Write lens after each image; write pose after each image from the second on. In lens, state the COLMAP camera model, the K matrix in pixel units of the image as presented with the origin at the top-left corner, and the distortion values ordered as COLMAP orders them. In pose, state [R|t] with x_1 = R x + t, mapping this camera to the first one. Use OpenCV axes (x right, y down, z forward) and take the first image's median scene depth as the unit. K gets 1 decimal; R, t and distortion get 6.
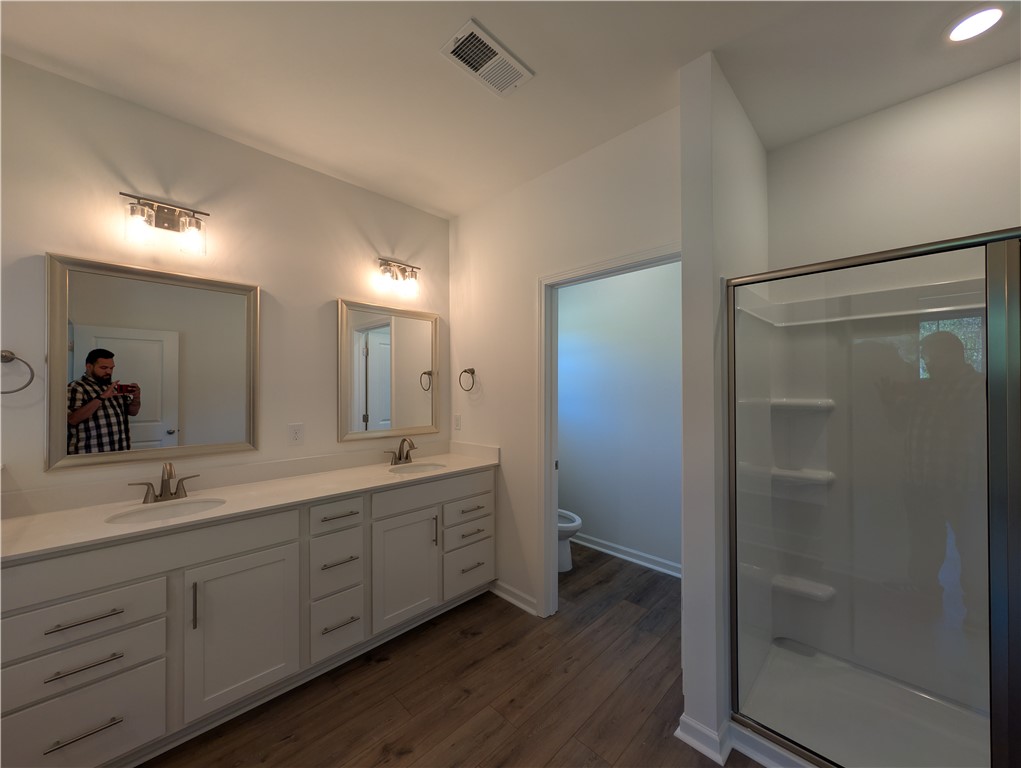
lens RADIAL K [[387.5, 0, 507.7], [0, 387.5, 389.6], [0, 0, 1]] dist [-0.000828, 0.000593]
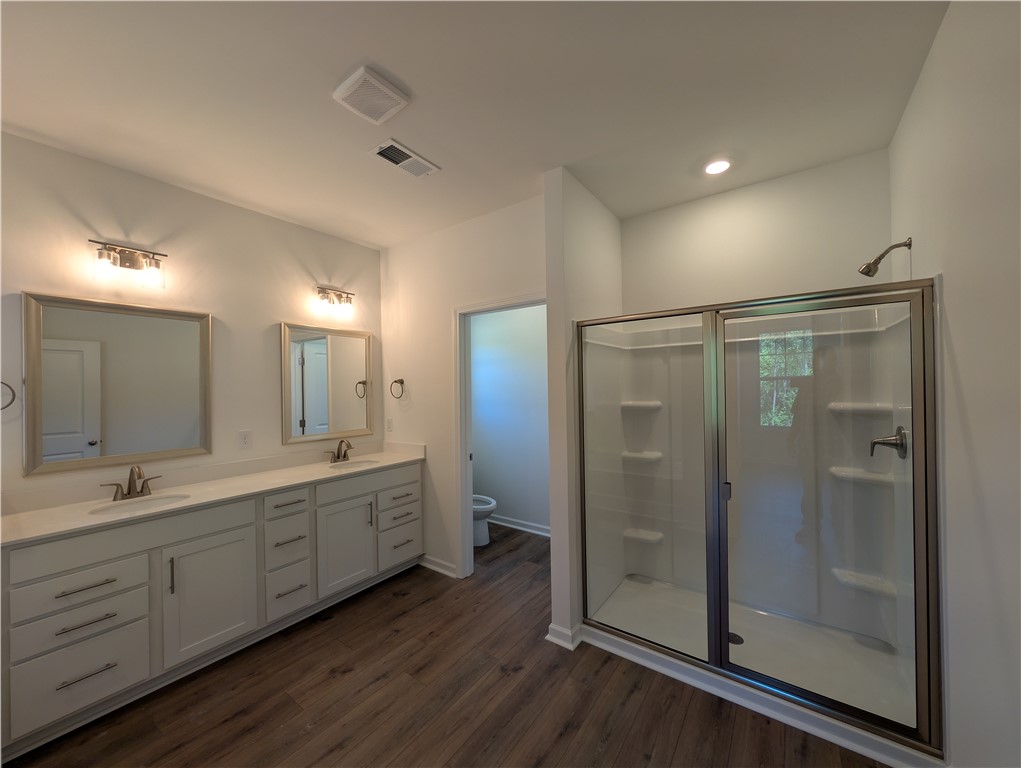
lens RADIAL K [[387.5, 0, 509.7], [0, 387.5, 388.7], [0, 0, 1]] dist [-0.000828, 0.000593]
pose [[0.987528, -0.013602, 0.156853, 0.070732], [0.014010, 0.999901, -0.001495, -0.027749], [-0.156817, 0.003674, 0.987621, -0.323867]]
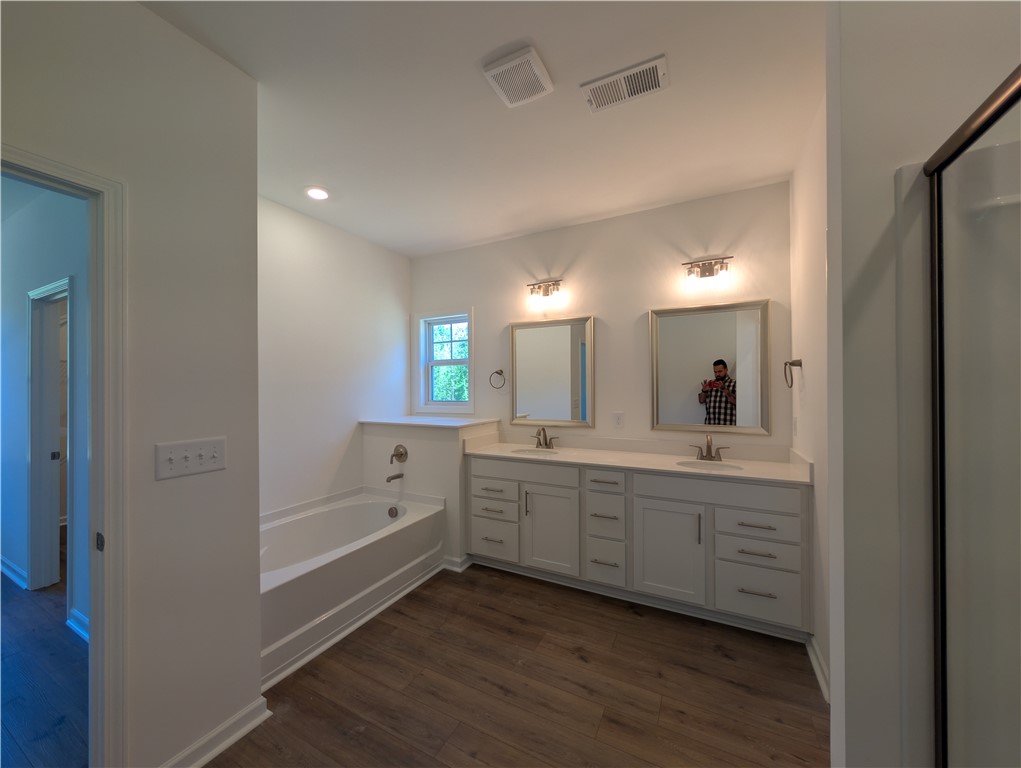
lens RADIAL K [[387.5, 0, 505.7], [0, 387.5, 387.1], [0, 0, 1]] dist [-0.000828, 0.000593]
pose [[0.296060, 0.007902, -0.955137, 0.707955], [0.007135, 0.999920, 0.010485, -0.015854], [0.955143, -0.009919, 0.295980, 0.271423]]
